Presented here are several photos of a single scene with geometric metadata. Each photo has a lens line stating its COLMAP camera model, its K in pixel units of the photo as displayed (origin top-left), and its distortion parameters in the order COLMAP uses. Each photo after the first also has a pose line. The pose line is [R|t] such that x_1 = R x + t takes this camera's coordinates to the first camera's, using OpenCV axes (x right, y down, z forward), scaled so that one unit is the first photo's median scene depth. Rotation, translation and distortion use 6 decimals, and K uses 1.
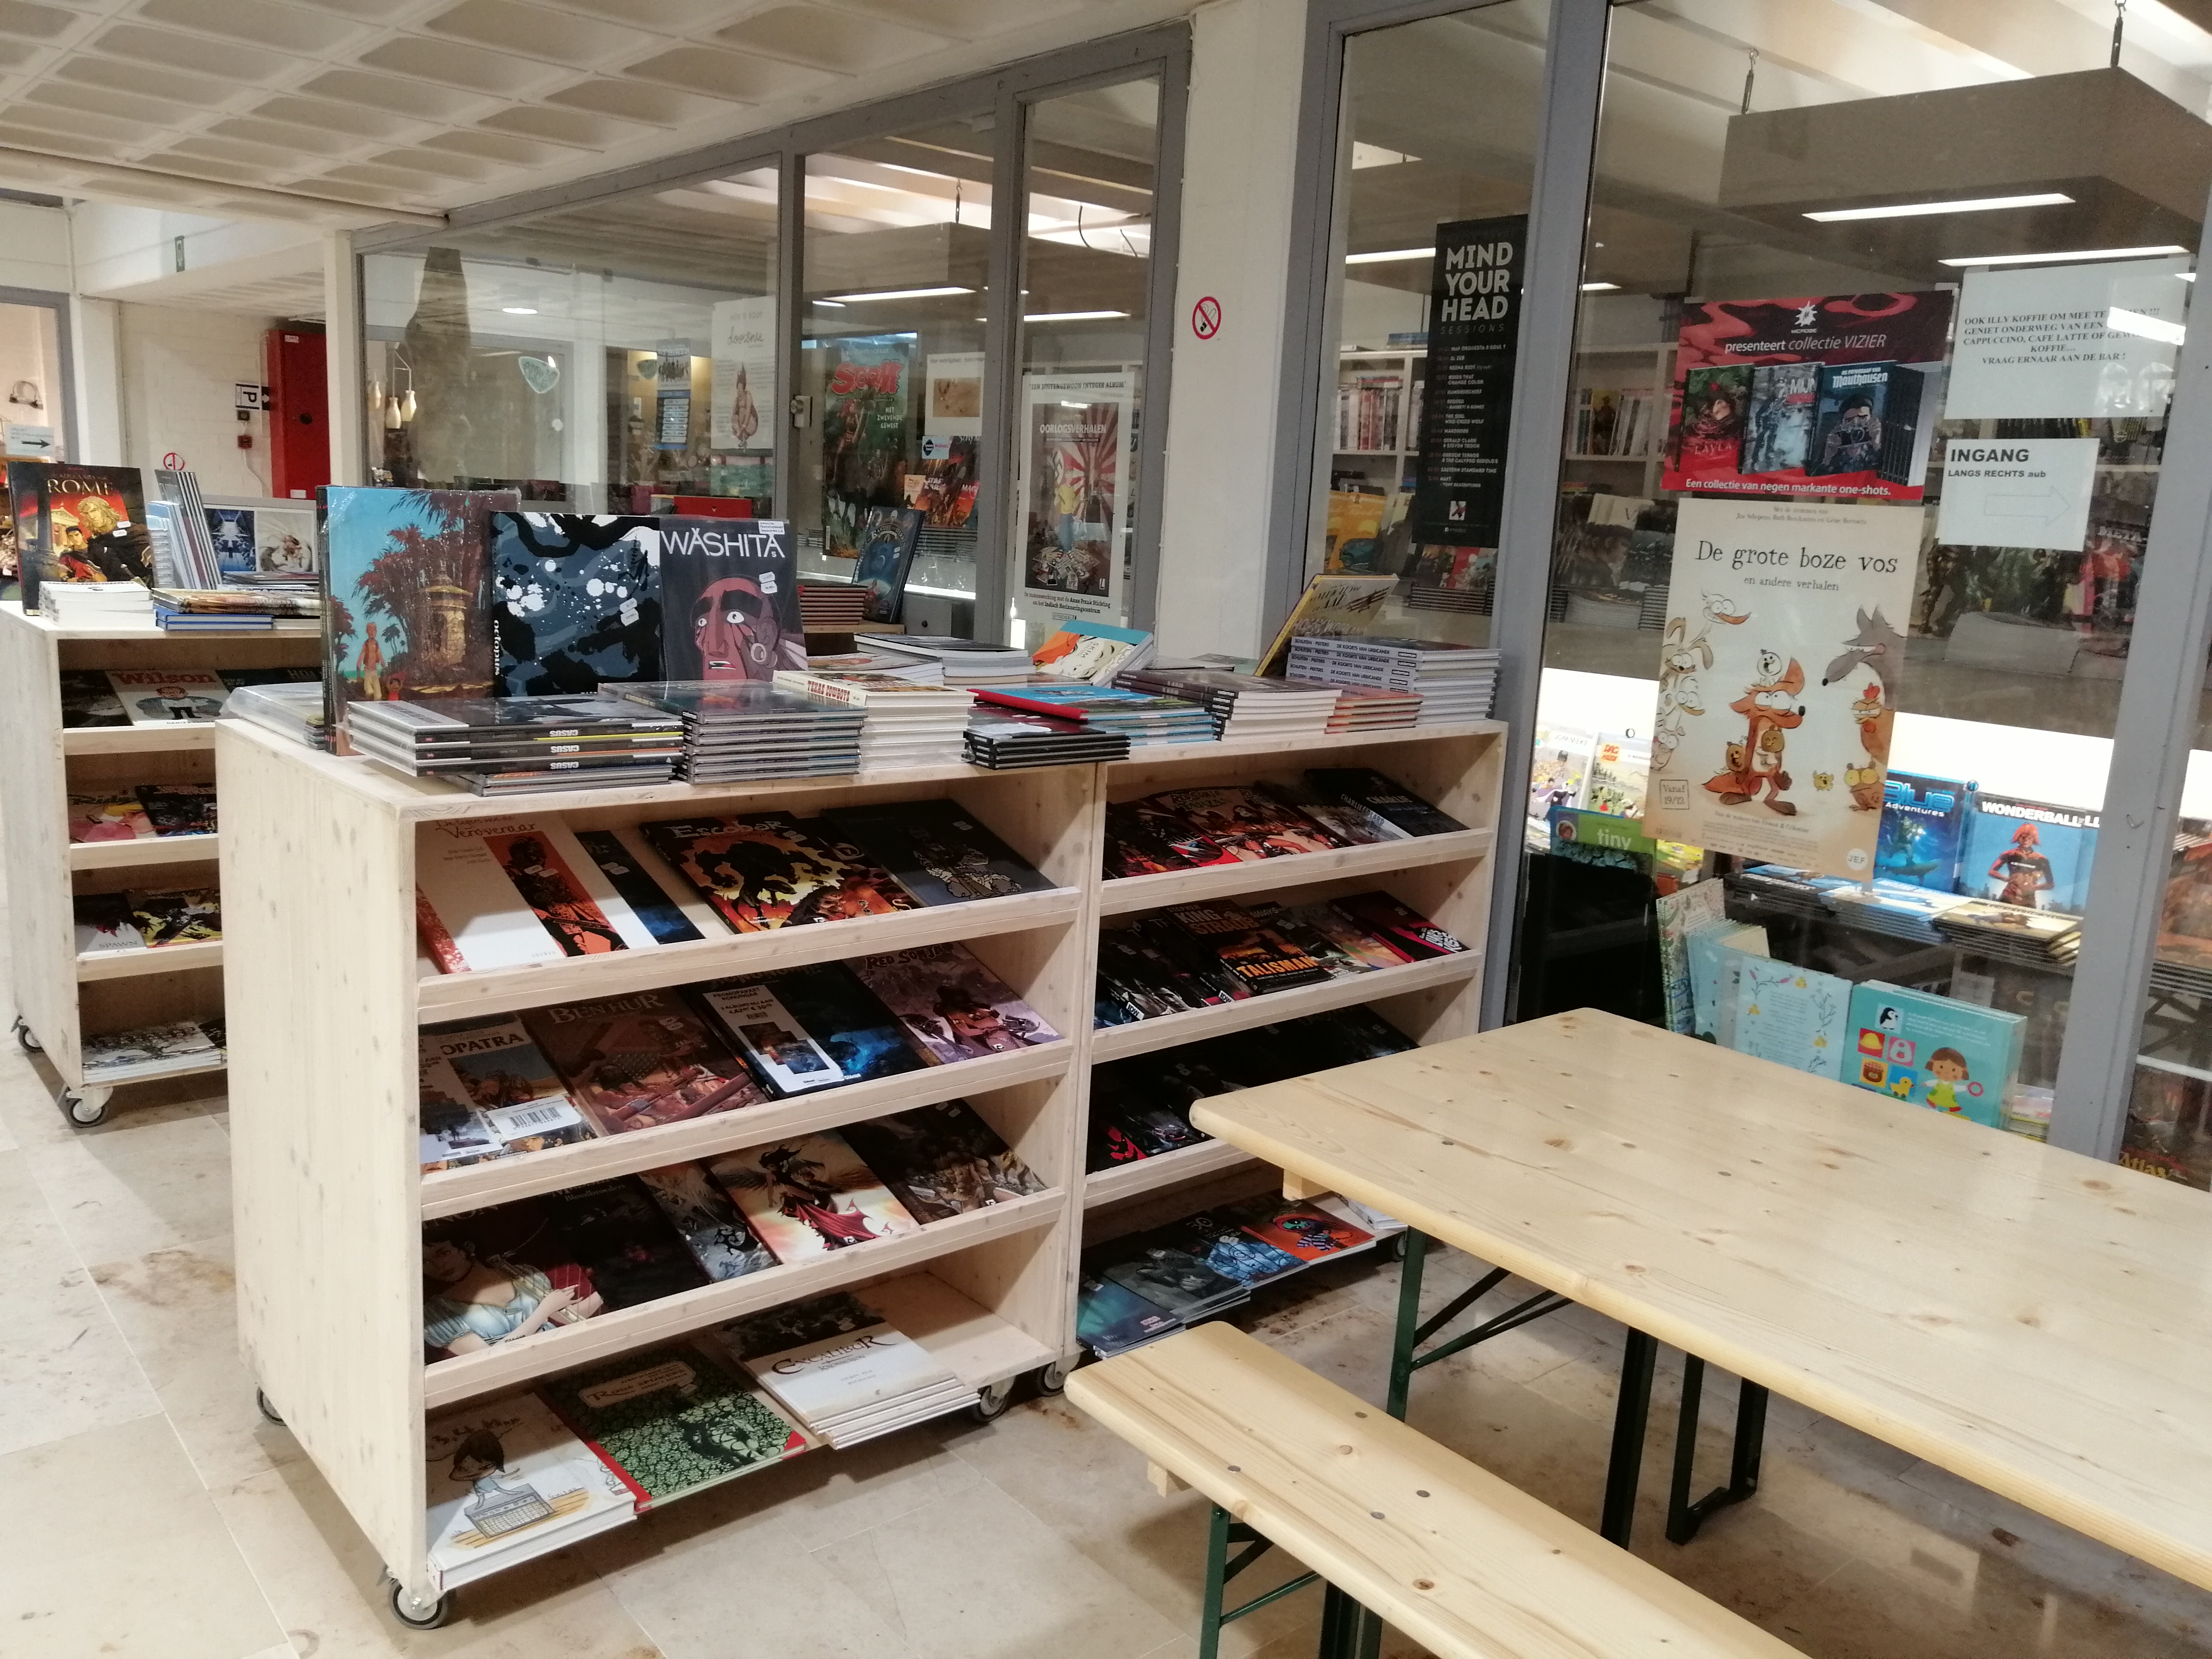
lens RADIAL K [[1730.2, 0, 1069.3], [0, 1730.2, 826.5], [0, 0, 1]] dist [-0.016819, 0.046349]
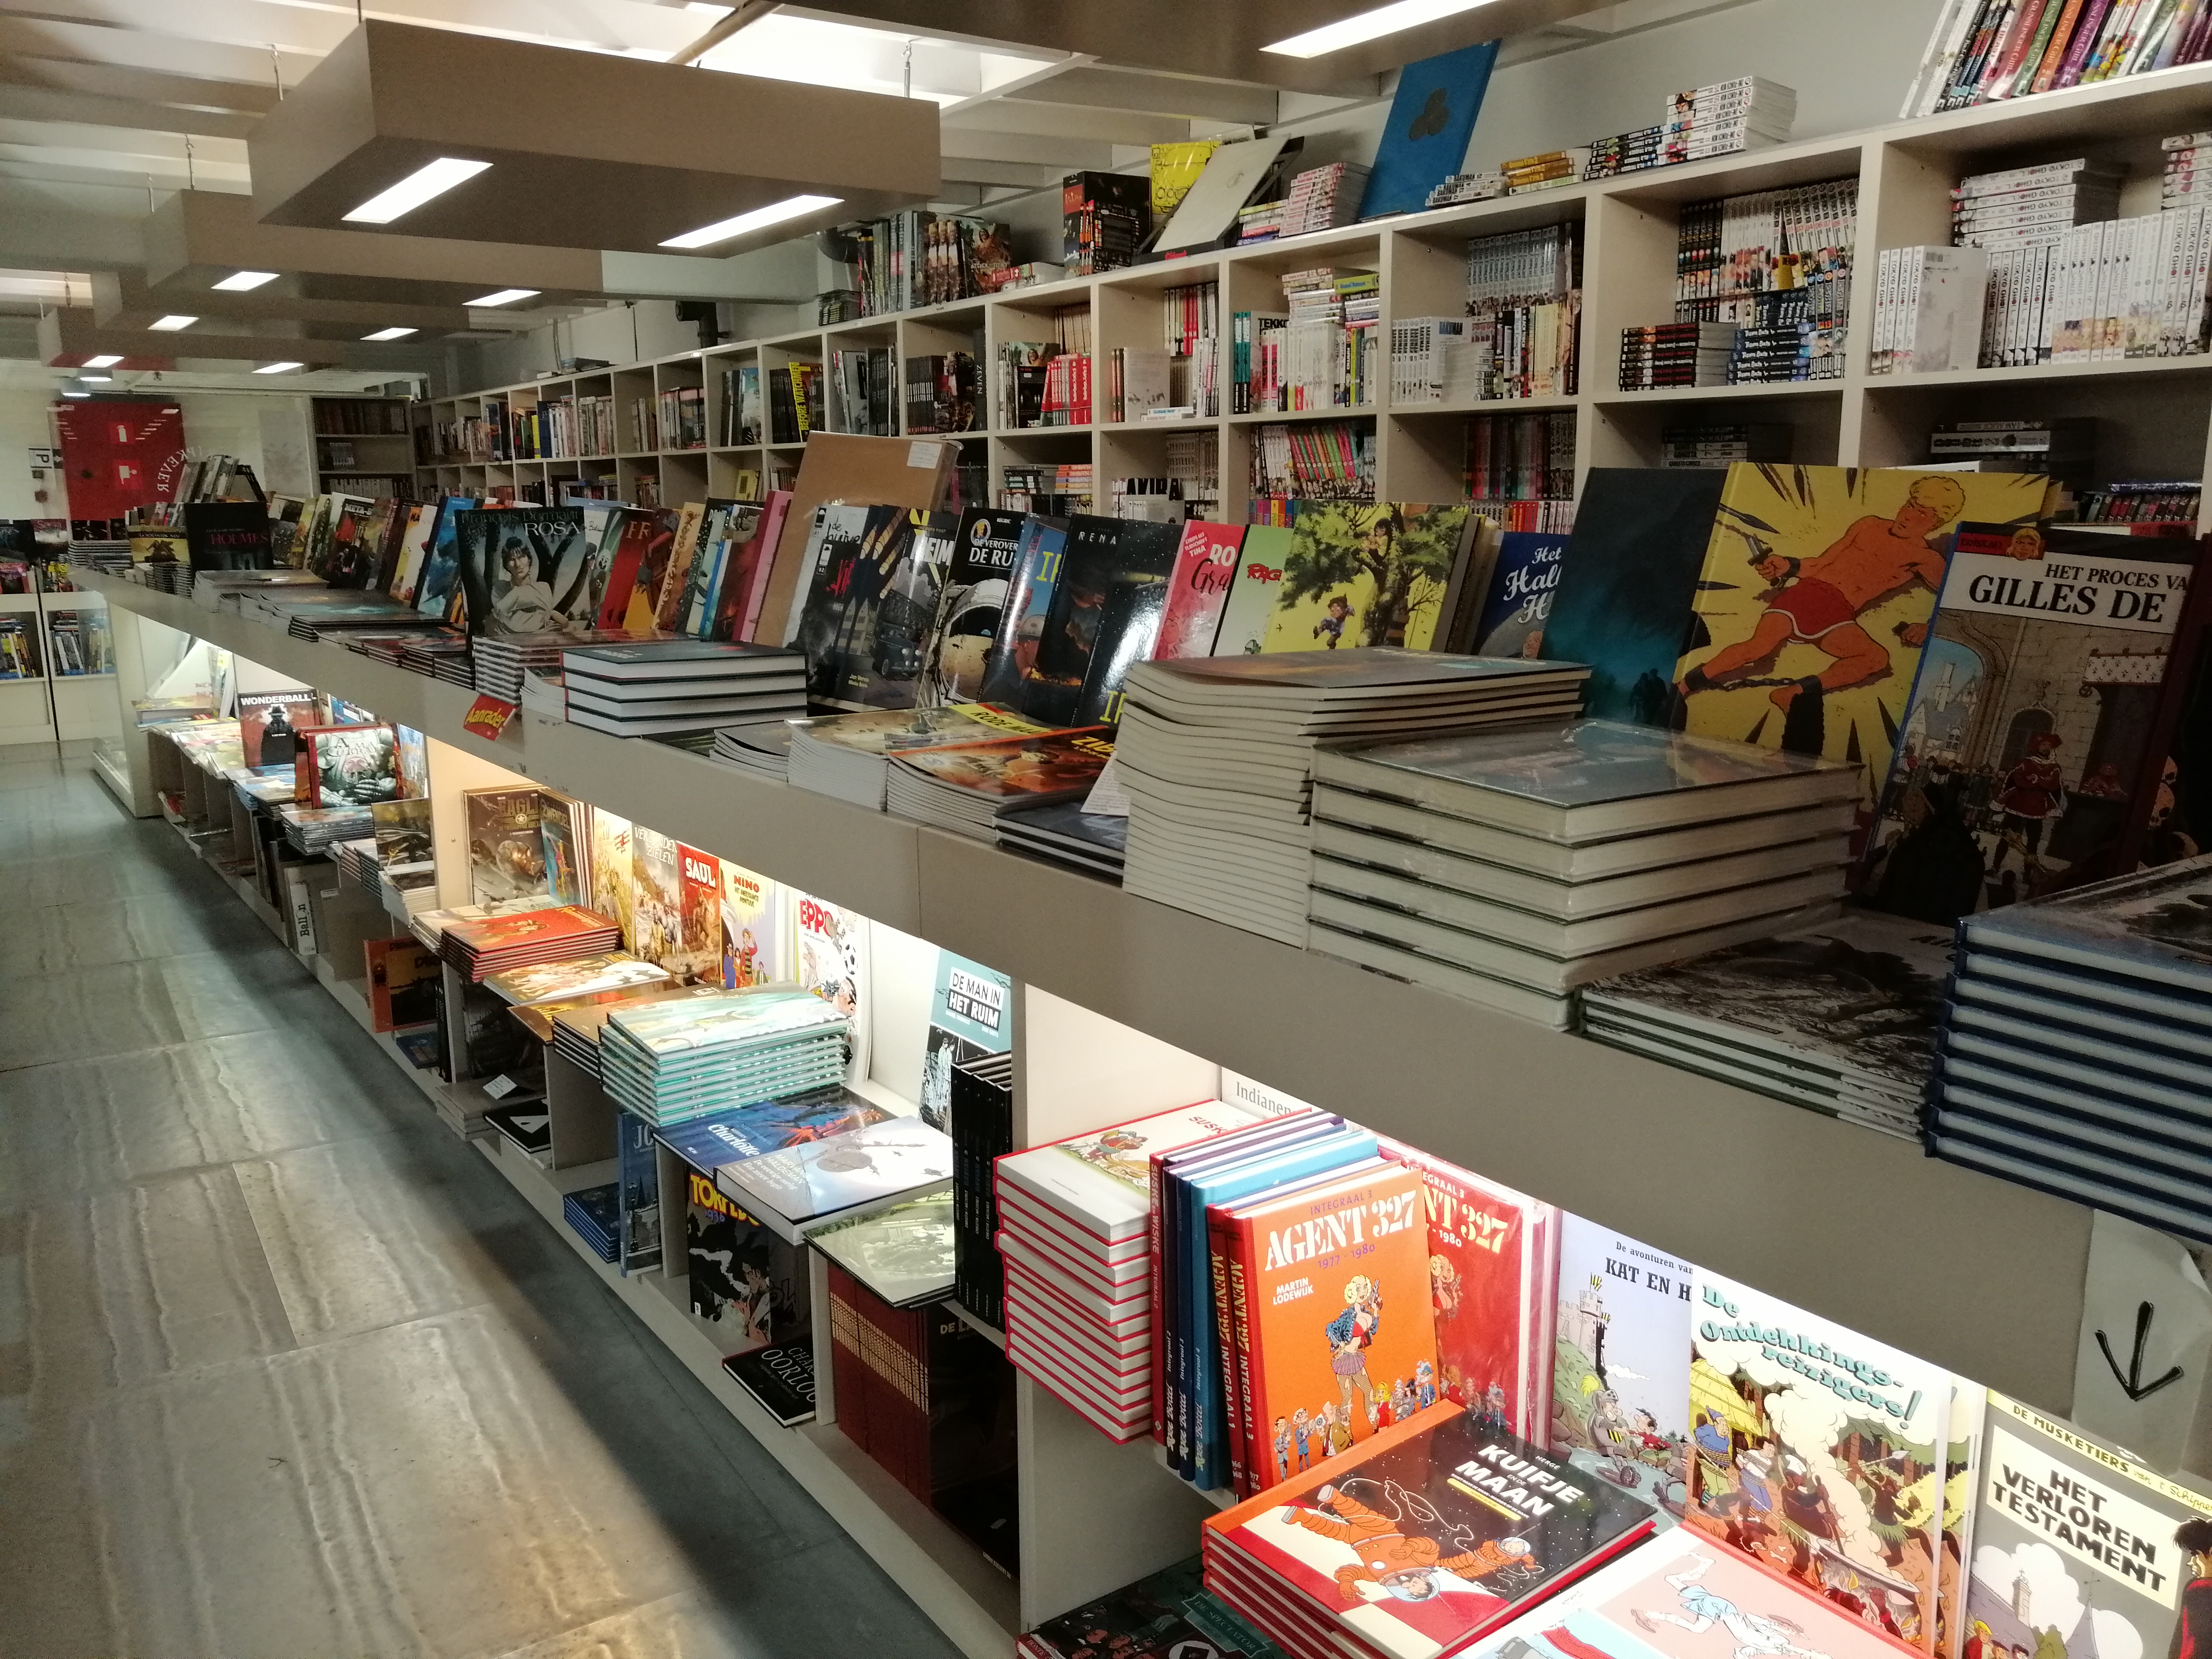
lens RADIAL K [[1730.2, 0, 1082.6], [0, 1730.2, 810.5], [0, 0, 1]] dist [-0.016819, 0.046349]
pose [[0.990024, -0.036758, -0.136018, 1.816604], [0.035859, 0.999316, -0.009060, 0.142524], [0.136258, 0.004092, 0.990665, -0.392070]]
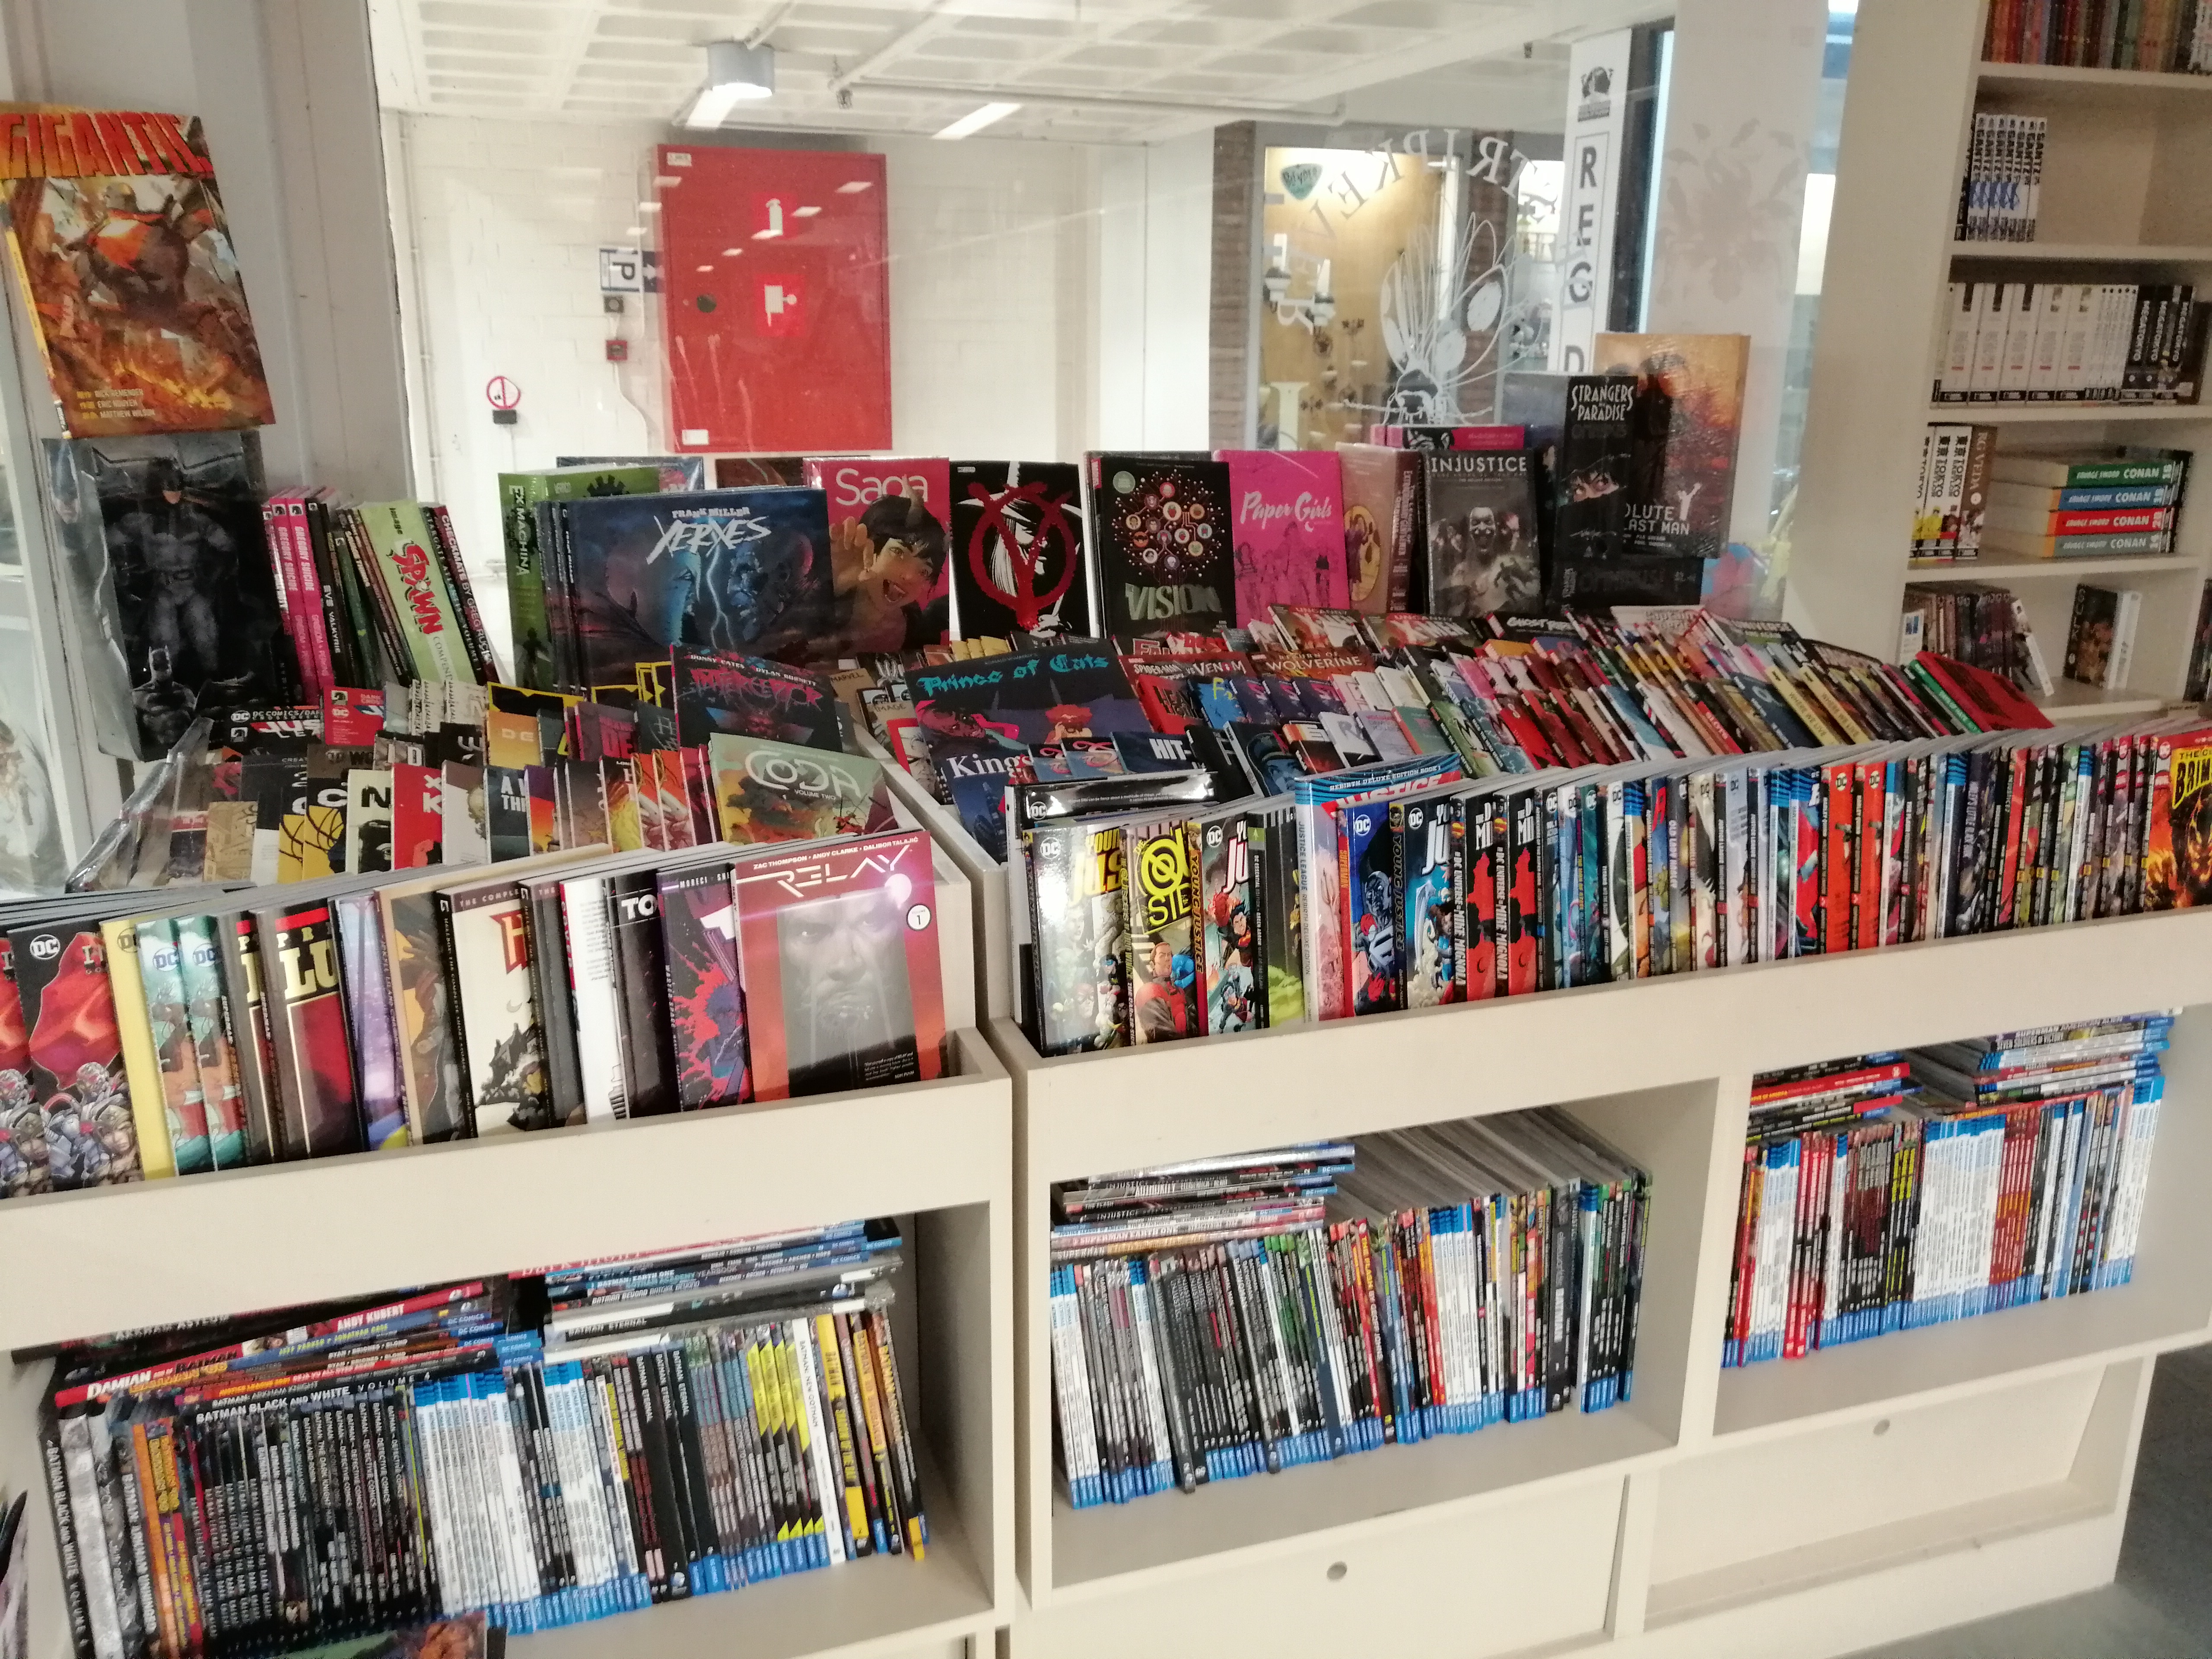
lens RADIAL K [[1730.2, 0, 1108.7], [0, 1730.2, 818.7], [0, 0, 1]] dist [-0.016819, 0.046349]
pose [[0.939100, 0.043153, -0.340924, -0.542603], [-0.021796, 0.997566, 0.066229, -0.500514], [0.342952, -0.054765, 0.937755, 2.345694]]
